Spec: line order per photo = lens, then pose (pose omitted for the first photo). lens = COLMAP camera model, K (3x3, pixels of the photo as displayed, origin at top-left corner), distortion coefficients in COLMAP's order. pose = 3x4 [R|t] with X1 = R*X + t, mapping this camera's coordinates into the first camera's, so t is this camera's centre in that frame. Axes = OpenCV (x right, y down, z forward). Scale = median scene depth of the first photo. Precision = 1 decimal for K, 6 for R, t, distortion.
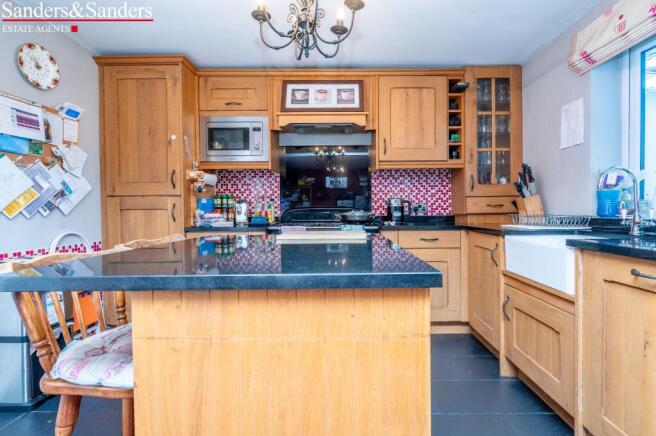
lens RADIAL K [[314.2, 0, 341.2], [0, 314.2, 214.4], [0, 0, 1]] dist [-0.003015, -0.000408]
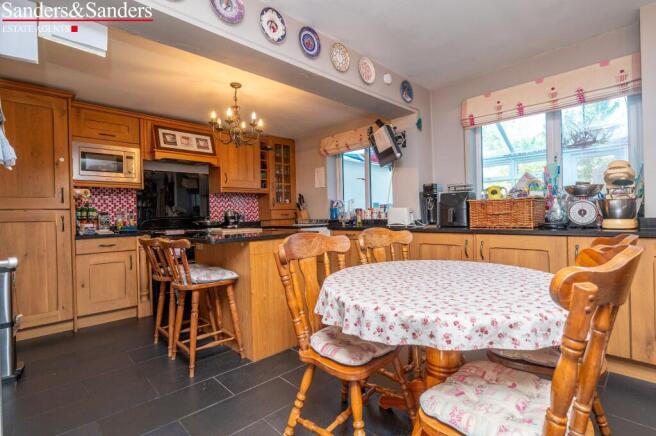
lens RADIAL K [[314.2, 0, 341.2], [0, 314.2, 214.4], [0, 0, 1]] dist [-0.003015, -0.000408]
pose [[0.704063, -0.010038, 0.710067, -0.578051], [0.029031, 0.999471, -0.014657, 0.006173], [-0.709544, 0.030934, 0.703982, -0.518757]]
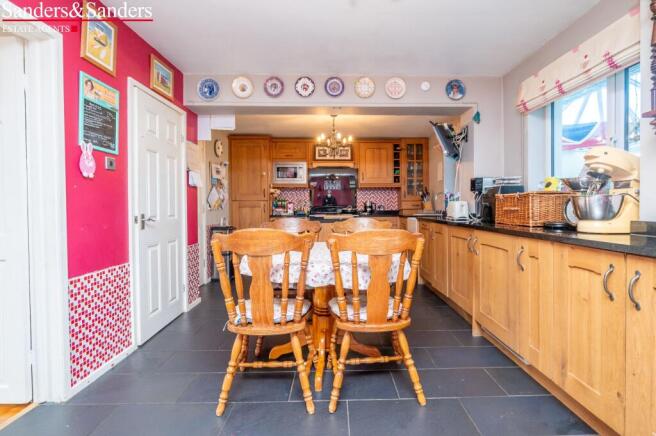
lens RADIAL K [[314.2, 0, 341.2], [0, 314.2, 214.4], [0, 0, 1]] dist [-0.003015, -0.000408]
pose [[0.999587, 0.000470, 0.028749, -0.063248], [-0.000842, 0.999916, 0.012926, 0.005658], [-0.028741, -0.012945, 0.999503, -1.075242]]
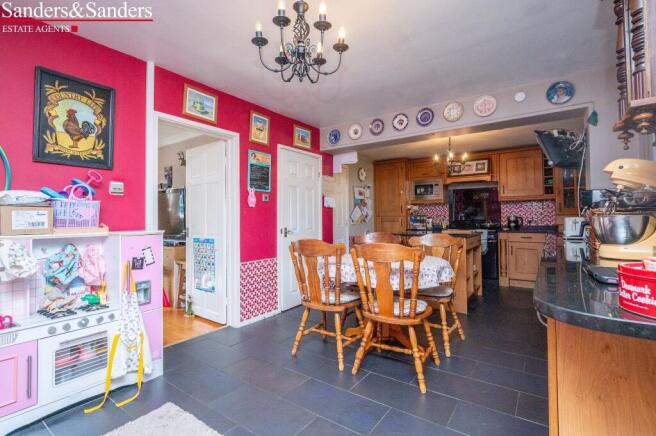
lens RADIAL K [[310.3, 0, 328.0], [0, 310.3, 218.0], [0, 0, 1]] dist [-0.000729, 0.000063]
pose [[0.814872, -0.003032, -0.579633, 0.366481], [-0.005087, 0.999910, -0.012382, -0.010808], [0.579619, 0.013039, 0.814783, -1.194468]]
